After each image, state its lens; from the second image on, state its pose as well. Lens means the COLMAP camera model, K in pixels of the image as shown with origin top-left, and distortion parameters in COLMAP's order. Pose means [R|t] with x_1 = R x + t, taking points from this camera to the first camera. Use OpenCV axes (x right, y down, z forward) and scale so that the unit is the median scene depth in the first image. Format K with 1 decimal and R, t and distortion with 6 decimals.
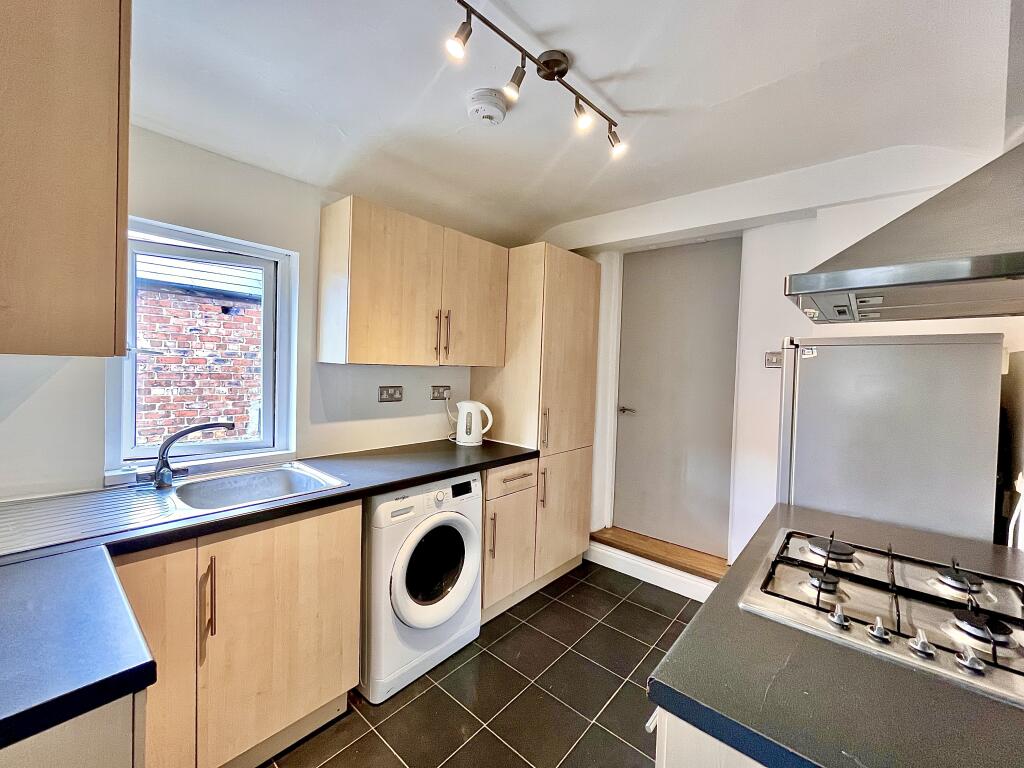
lens RADIAL K [[412.0, 0, 513.0], [0, 412.0, 380.0], [0, 0, 1]] dist [-0.002145, -0.000005]
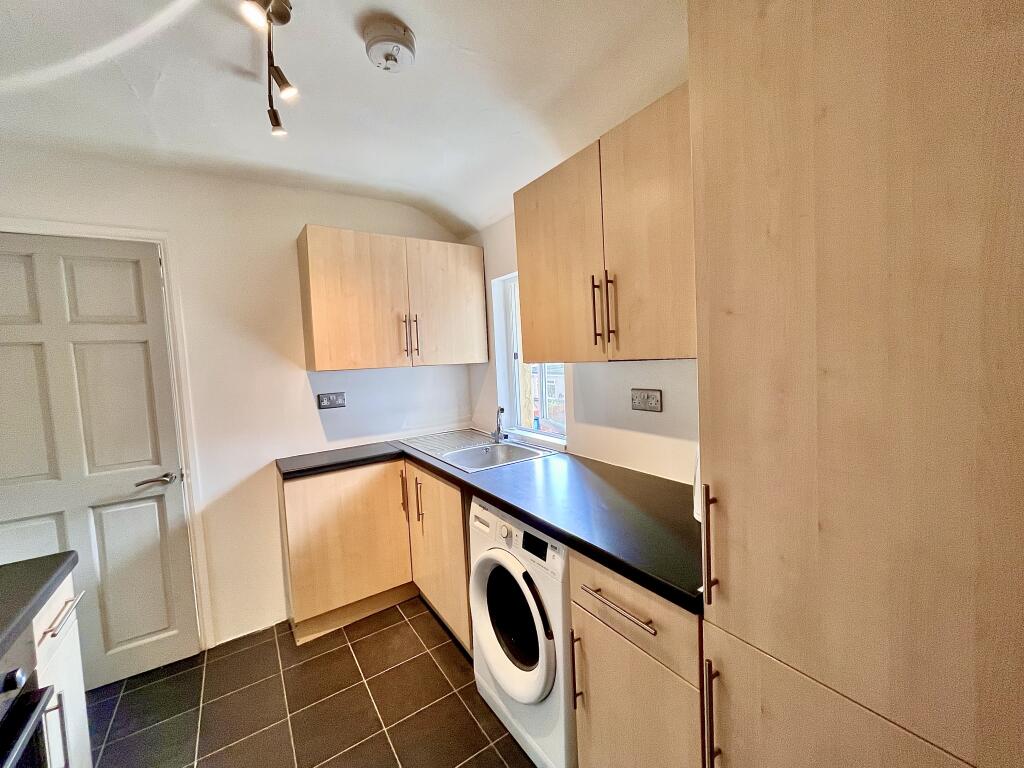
lens RADIAL K [[412.0, 0, 513.0], [0, 412.0, 380.0], [0, 0, 1]] dist [-0.002145, -0.000005]
pose [[-0.263282, 0.049714, -0.963437, 0.473686], [0.027947, 0.998645, 0.043894, -0.038758], [0.964314, -0.015368, -0.264314, 1.021269]]
